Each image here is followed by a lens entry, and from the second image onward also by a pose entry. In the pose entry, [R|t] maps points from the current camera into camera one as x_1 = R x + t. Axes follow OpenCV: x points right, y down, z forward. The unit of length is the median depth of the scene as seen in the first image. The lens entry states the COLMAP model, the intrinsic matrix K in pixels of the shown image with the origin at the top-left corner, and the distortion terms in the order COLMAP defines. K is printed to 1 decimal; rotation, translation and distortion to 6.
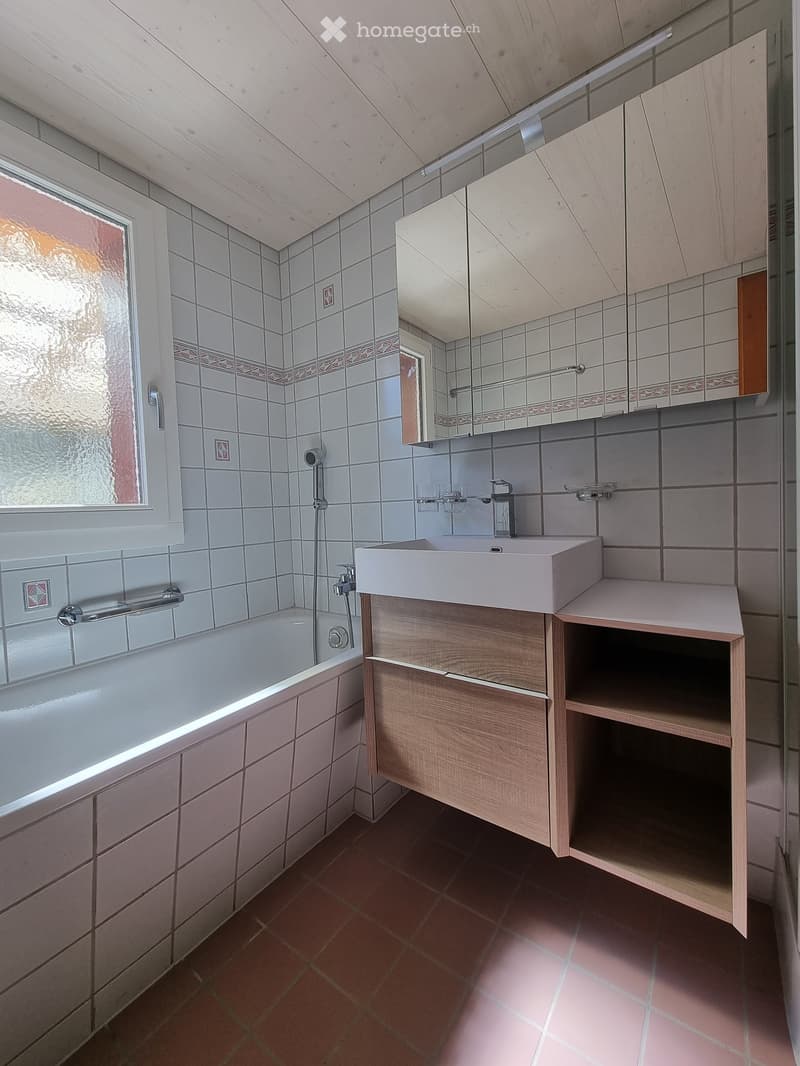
lens RADIAL K [[437.5, 0, 401.7], [0, 437.5, 522.3], [0, 0, 1]] dist [-0.001270, 0.000575]
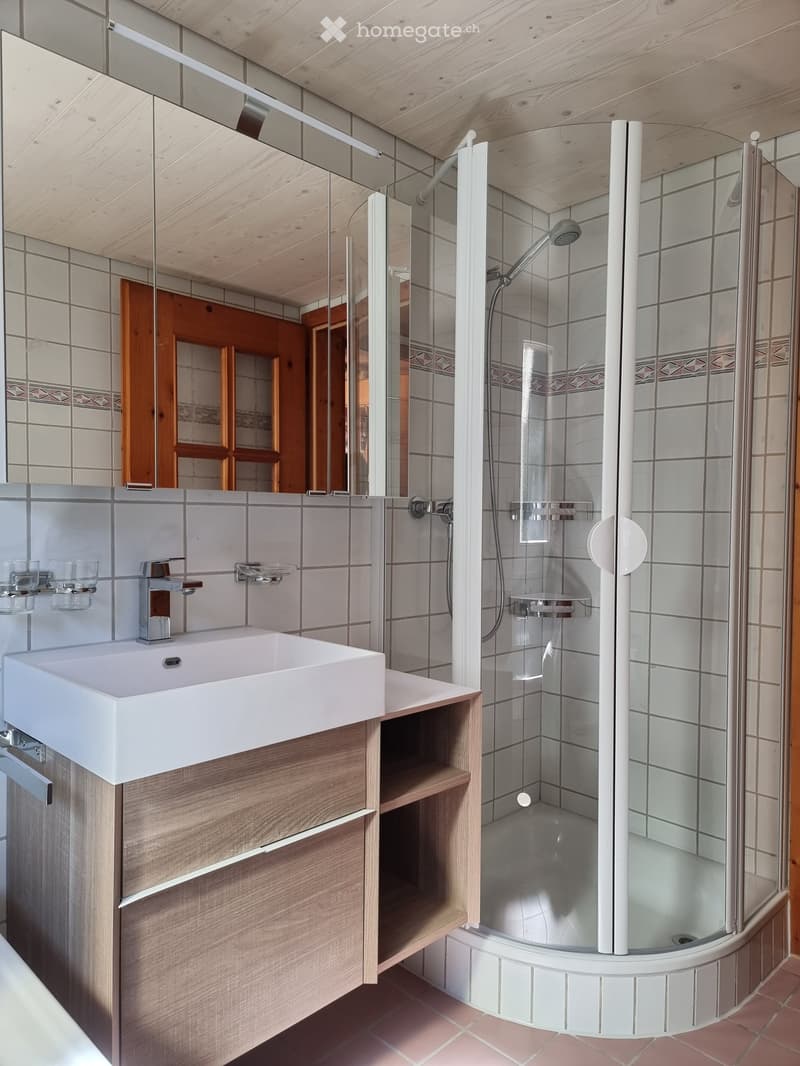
lens RADIAL K [[744.1, 0, 403.1], [0, 744.1, 538.9], [0, 0, 1]] dist [0.036370, -0.006451]
pose [[0.174496, 0.006372, 0.984637, -0.866727], [0.023874, 0.999658, -0.010701, -0.107801], [-0.984368, 0.025374, 0.174284, 0.468448]]
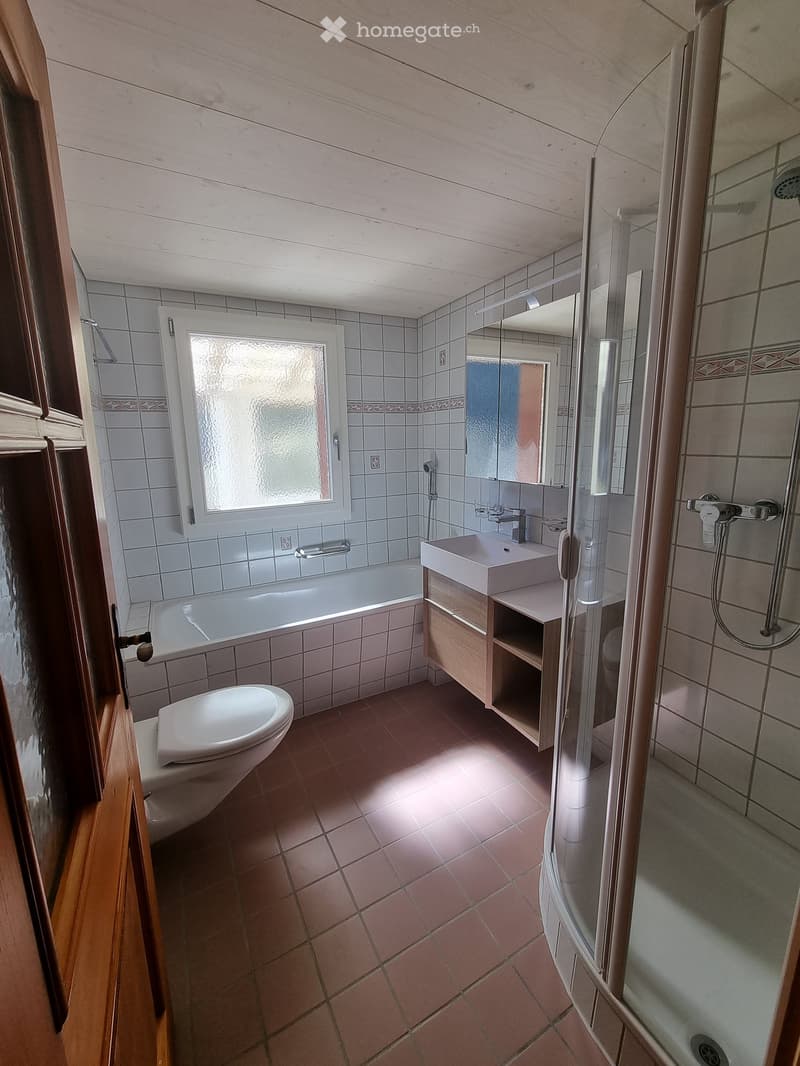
lens RADIAL K [[437.5, 0, 400.4], [0, 437.5, 527.5], [0, 0, 1]] dist [-0.001270, 0.000575]
pose [[0.900367, 0.108833, -0.421302, 0.555227], [-0.035687, 0.983423, 0.177777, -0.308198], [0.433666, -0.145030, 0.889326, -0.642122]]
